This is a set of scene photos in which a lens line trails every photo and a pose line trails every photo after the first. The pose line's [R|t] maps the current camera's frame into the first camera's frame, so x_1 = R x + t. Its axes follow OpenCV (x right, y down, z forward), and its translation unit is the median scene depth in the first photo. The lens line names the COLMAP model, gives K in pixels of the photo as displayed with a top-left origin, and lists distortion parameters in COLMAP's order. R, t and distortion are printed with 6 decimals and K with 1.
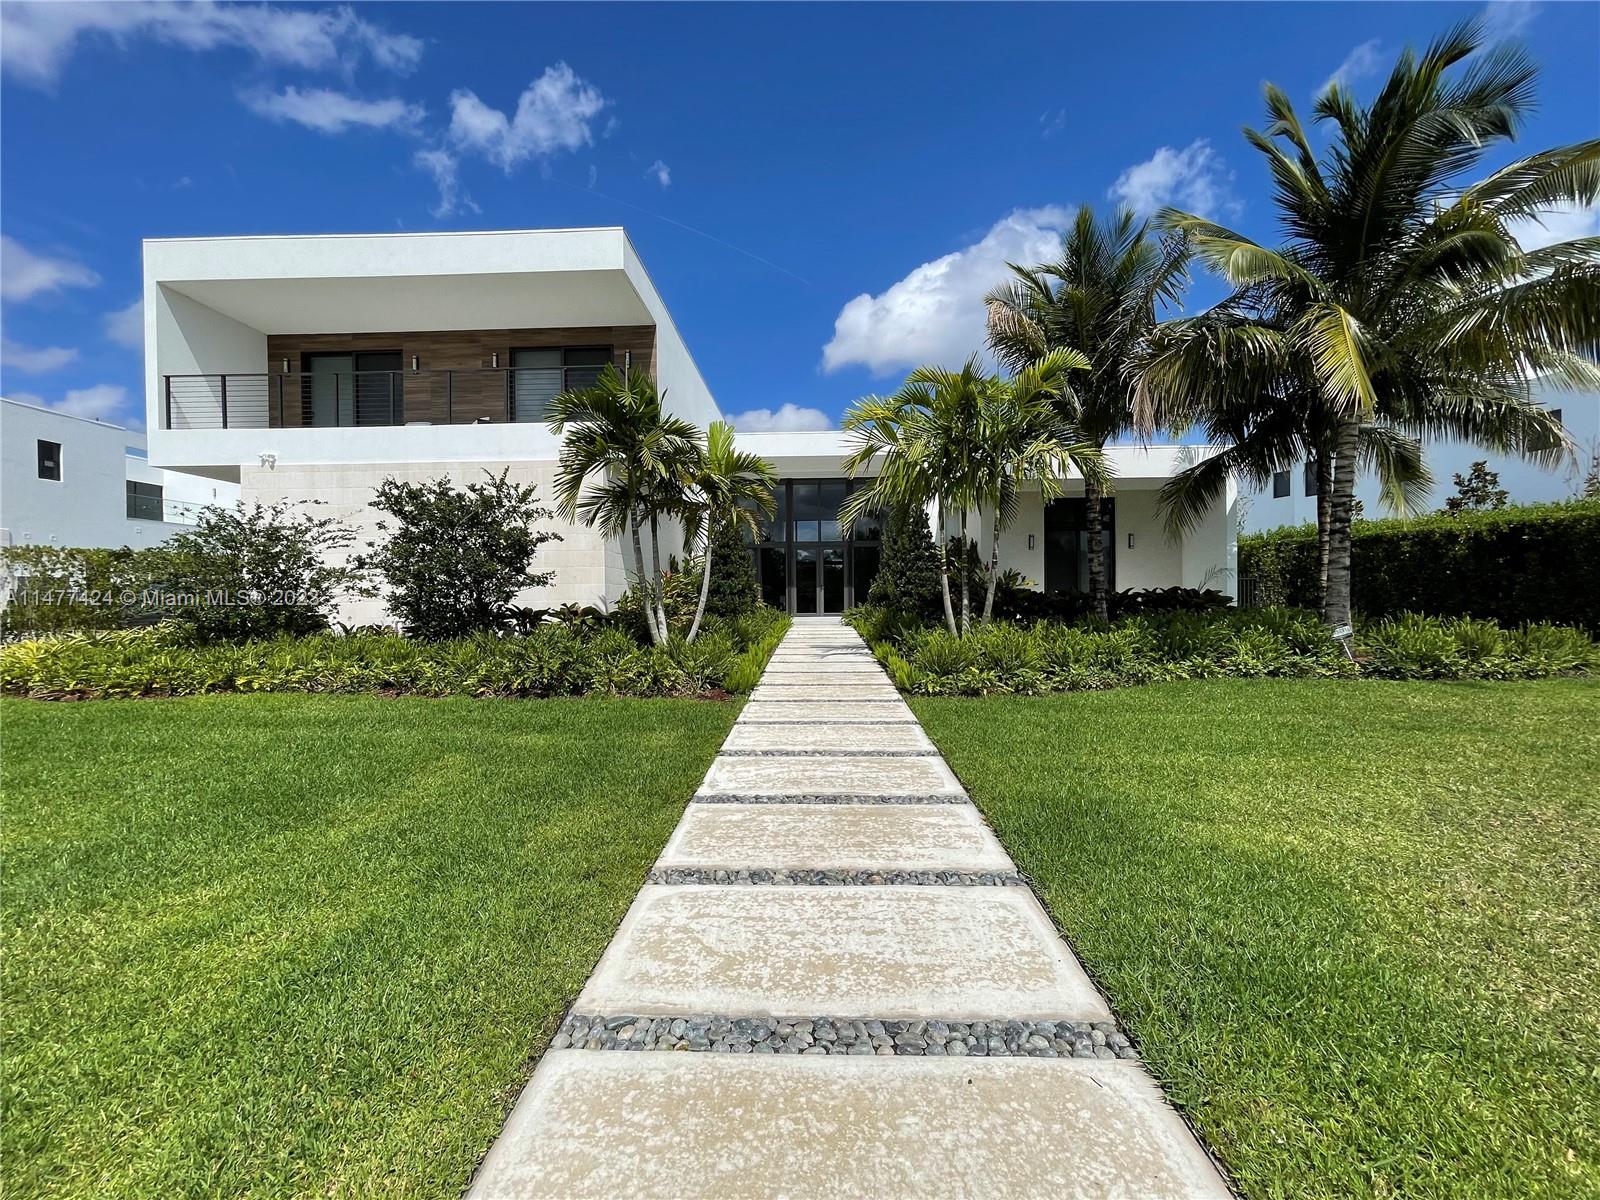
lens RADIAL K [[636.9, 0, 800.0], [0, 636.9, 600.0], [0, 0, 1]] dist [-0.001210, 0.000012]
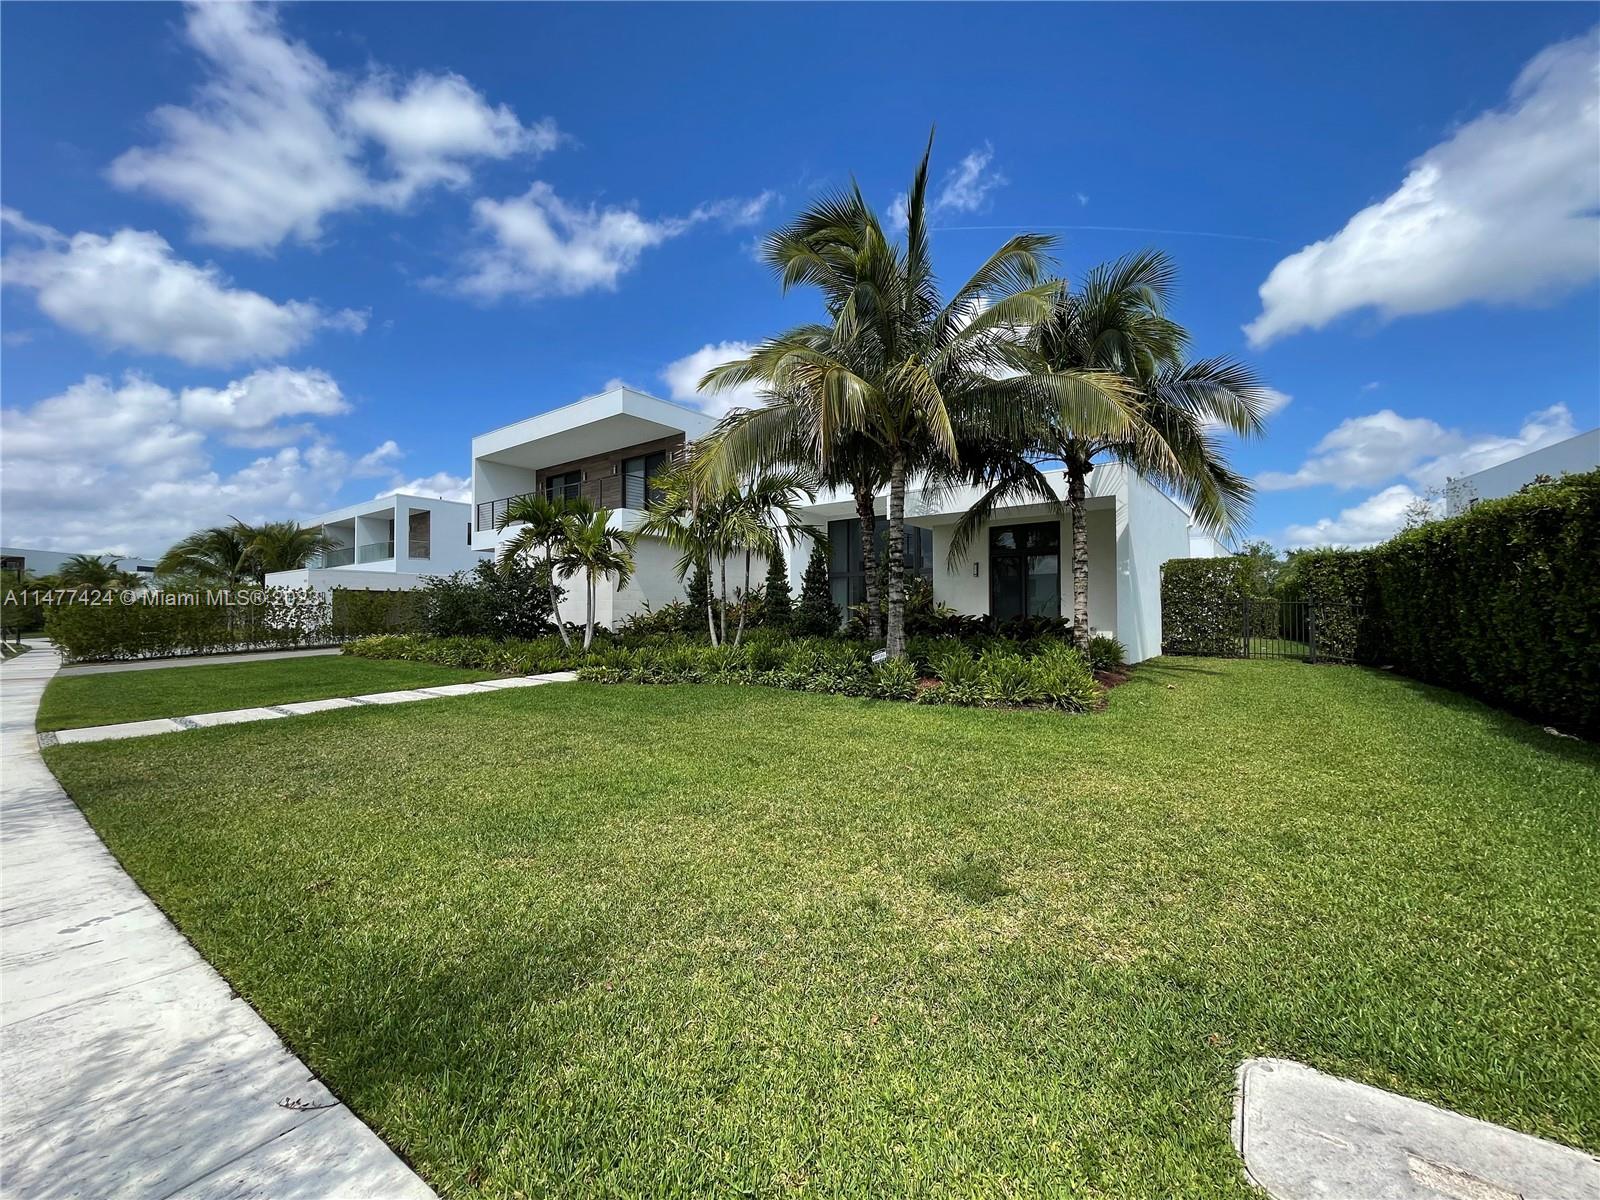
lens RADIAL K [[647.7, 0, 798.9], [0, 647.7, 627.7], [0, 0, 1]] dist [0.000047, 0.000061]
pose [[0.828361, 0.013156, -0.560040, 0.805526], [-0.015472, 0.999880, 0.000603, 0.008403], [0.559981, 0.008166, 0.828465, -0.073793]]
